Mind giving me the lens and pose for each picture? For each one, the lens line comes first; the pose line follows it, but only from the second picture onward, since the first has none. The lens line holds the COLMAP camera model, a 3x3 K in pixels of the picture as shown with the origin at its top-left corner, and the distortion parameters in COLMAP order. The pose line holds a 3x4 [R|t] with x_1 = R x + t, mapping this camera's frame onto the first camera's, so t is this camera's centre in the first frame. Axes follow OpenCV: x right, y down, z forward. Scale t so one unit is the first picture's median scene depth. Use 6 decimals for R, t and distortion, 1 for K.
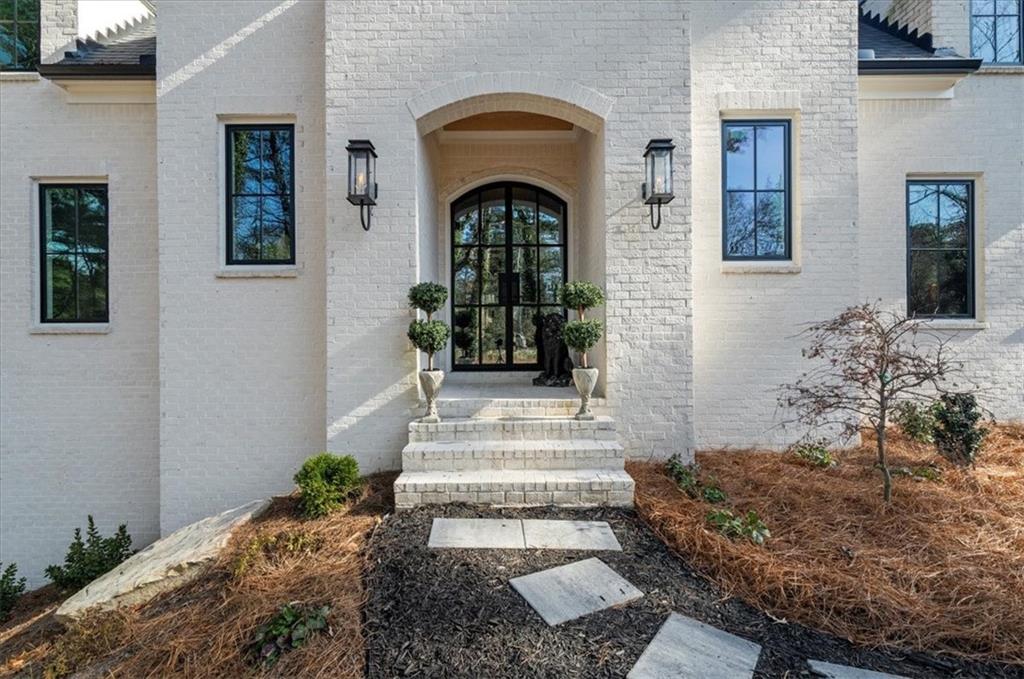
lens RADIAL K [[620.8, 0, 512.0], [0, 620.8, 339.5], [0, 0, 1]] dist [-0.021459, 0.000099]
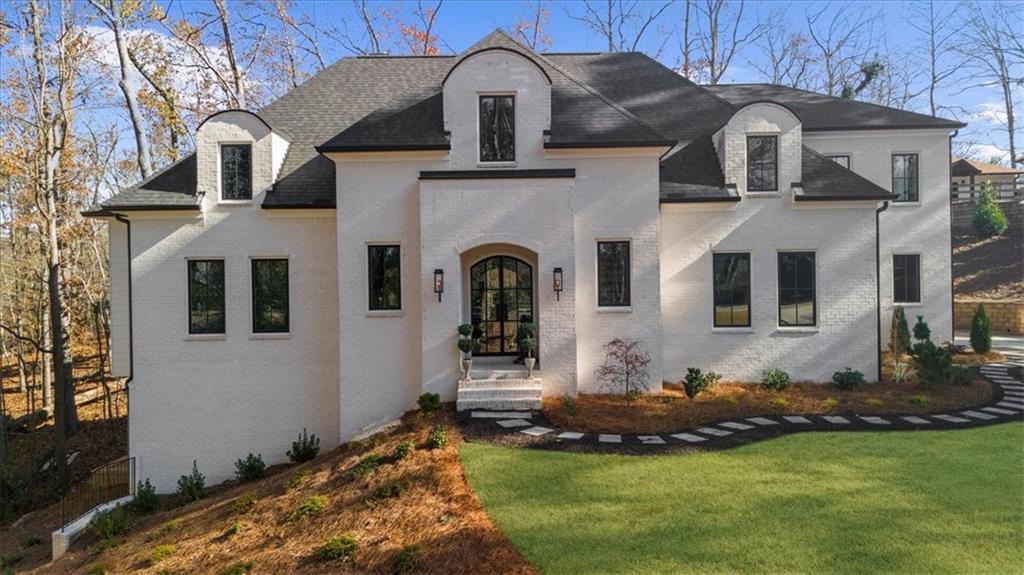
lens RADIAL K [[844.8, 0, 512.0], [0, 844.8, 287.5], [0, 0, 1]] dist [-0.001123, -0.001580]
pose [[0.999707, -0.011306, -0.021424, 0.115988], [0.011291, 0.999936, -0.000803, -0.218748], [0.021432, 0.000561, 0.999770, -2.218215]]
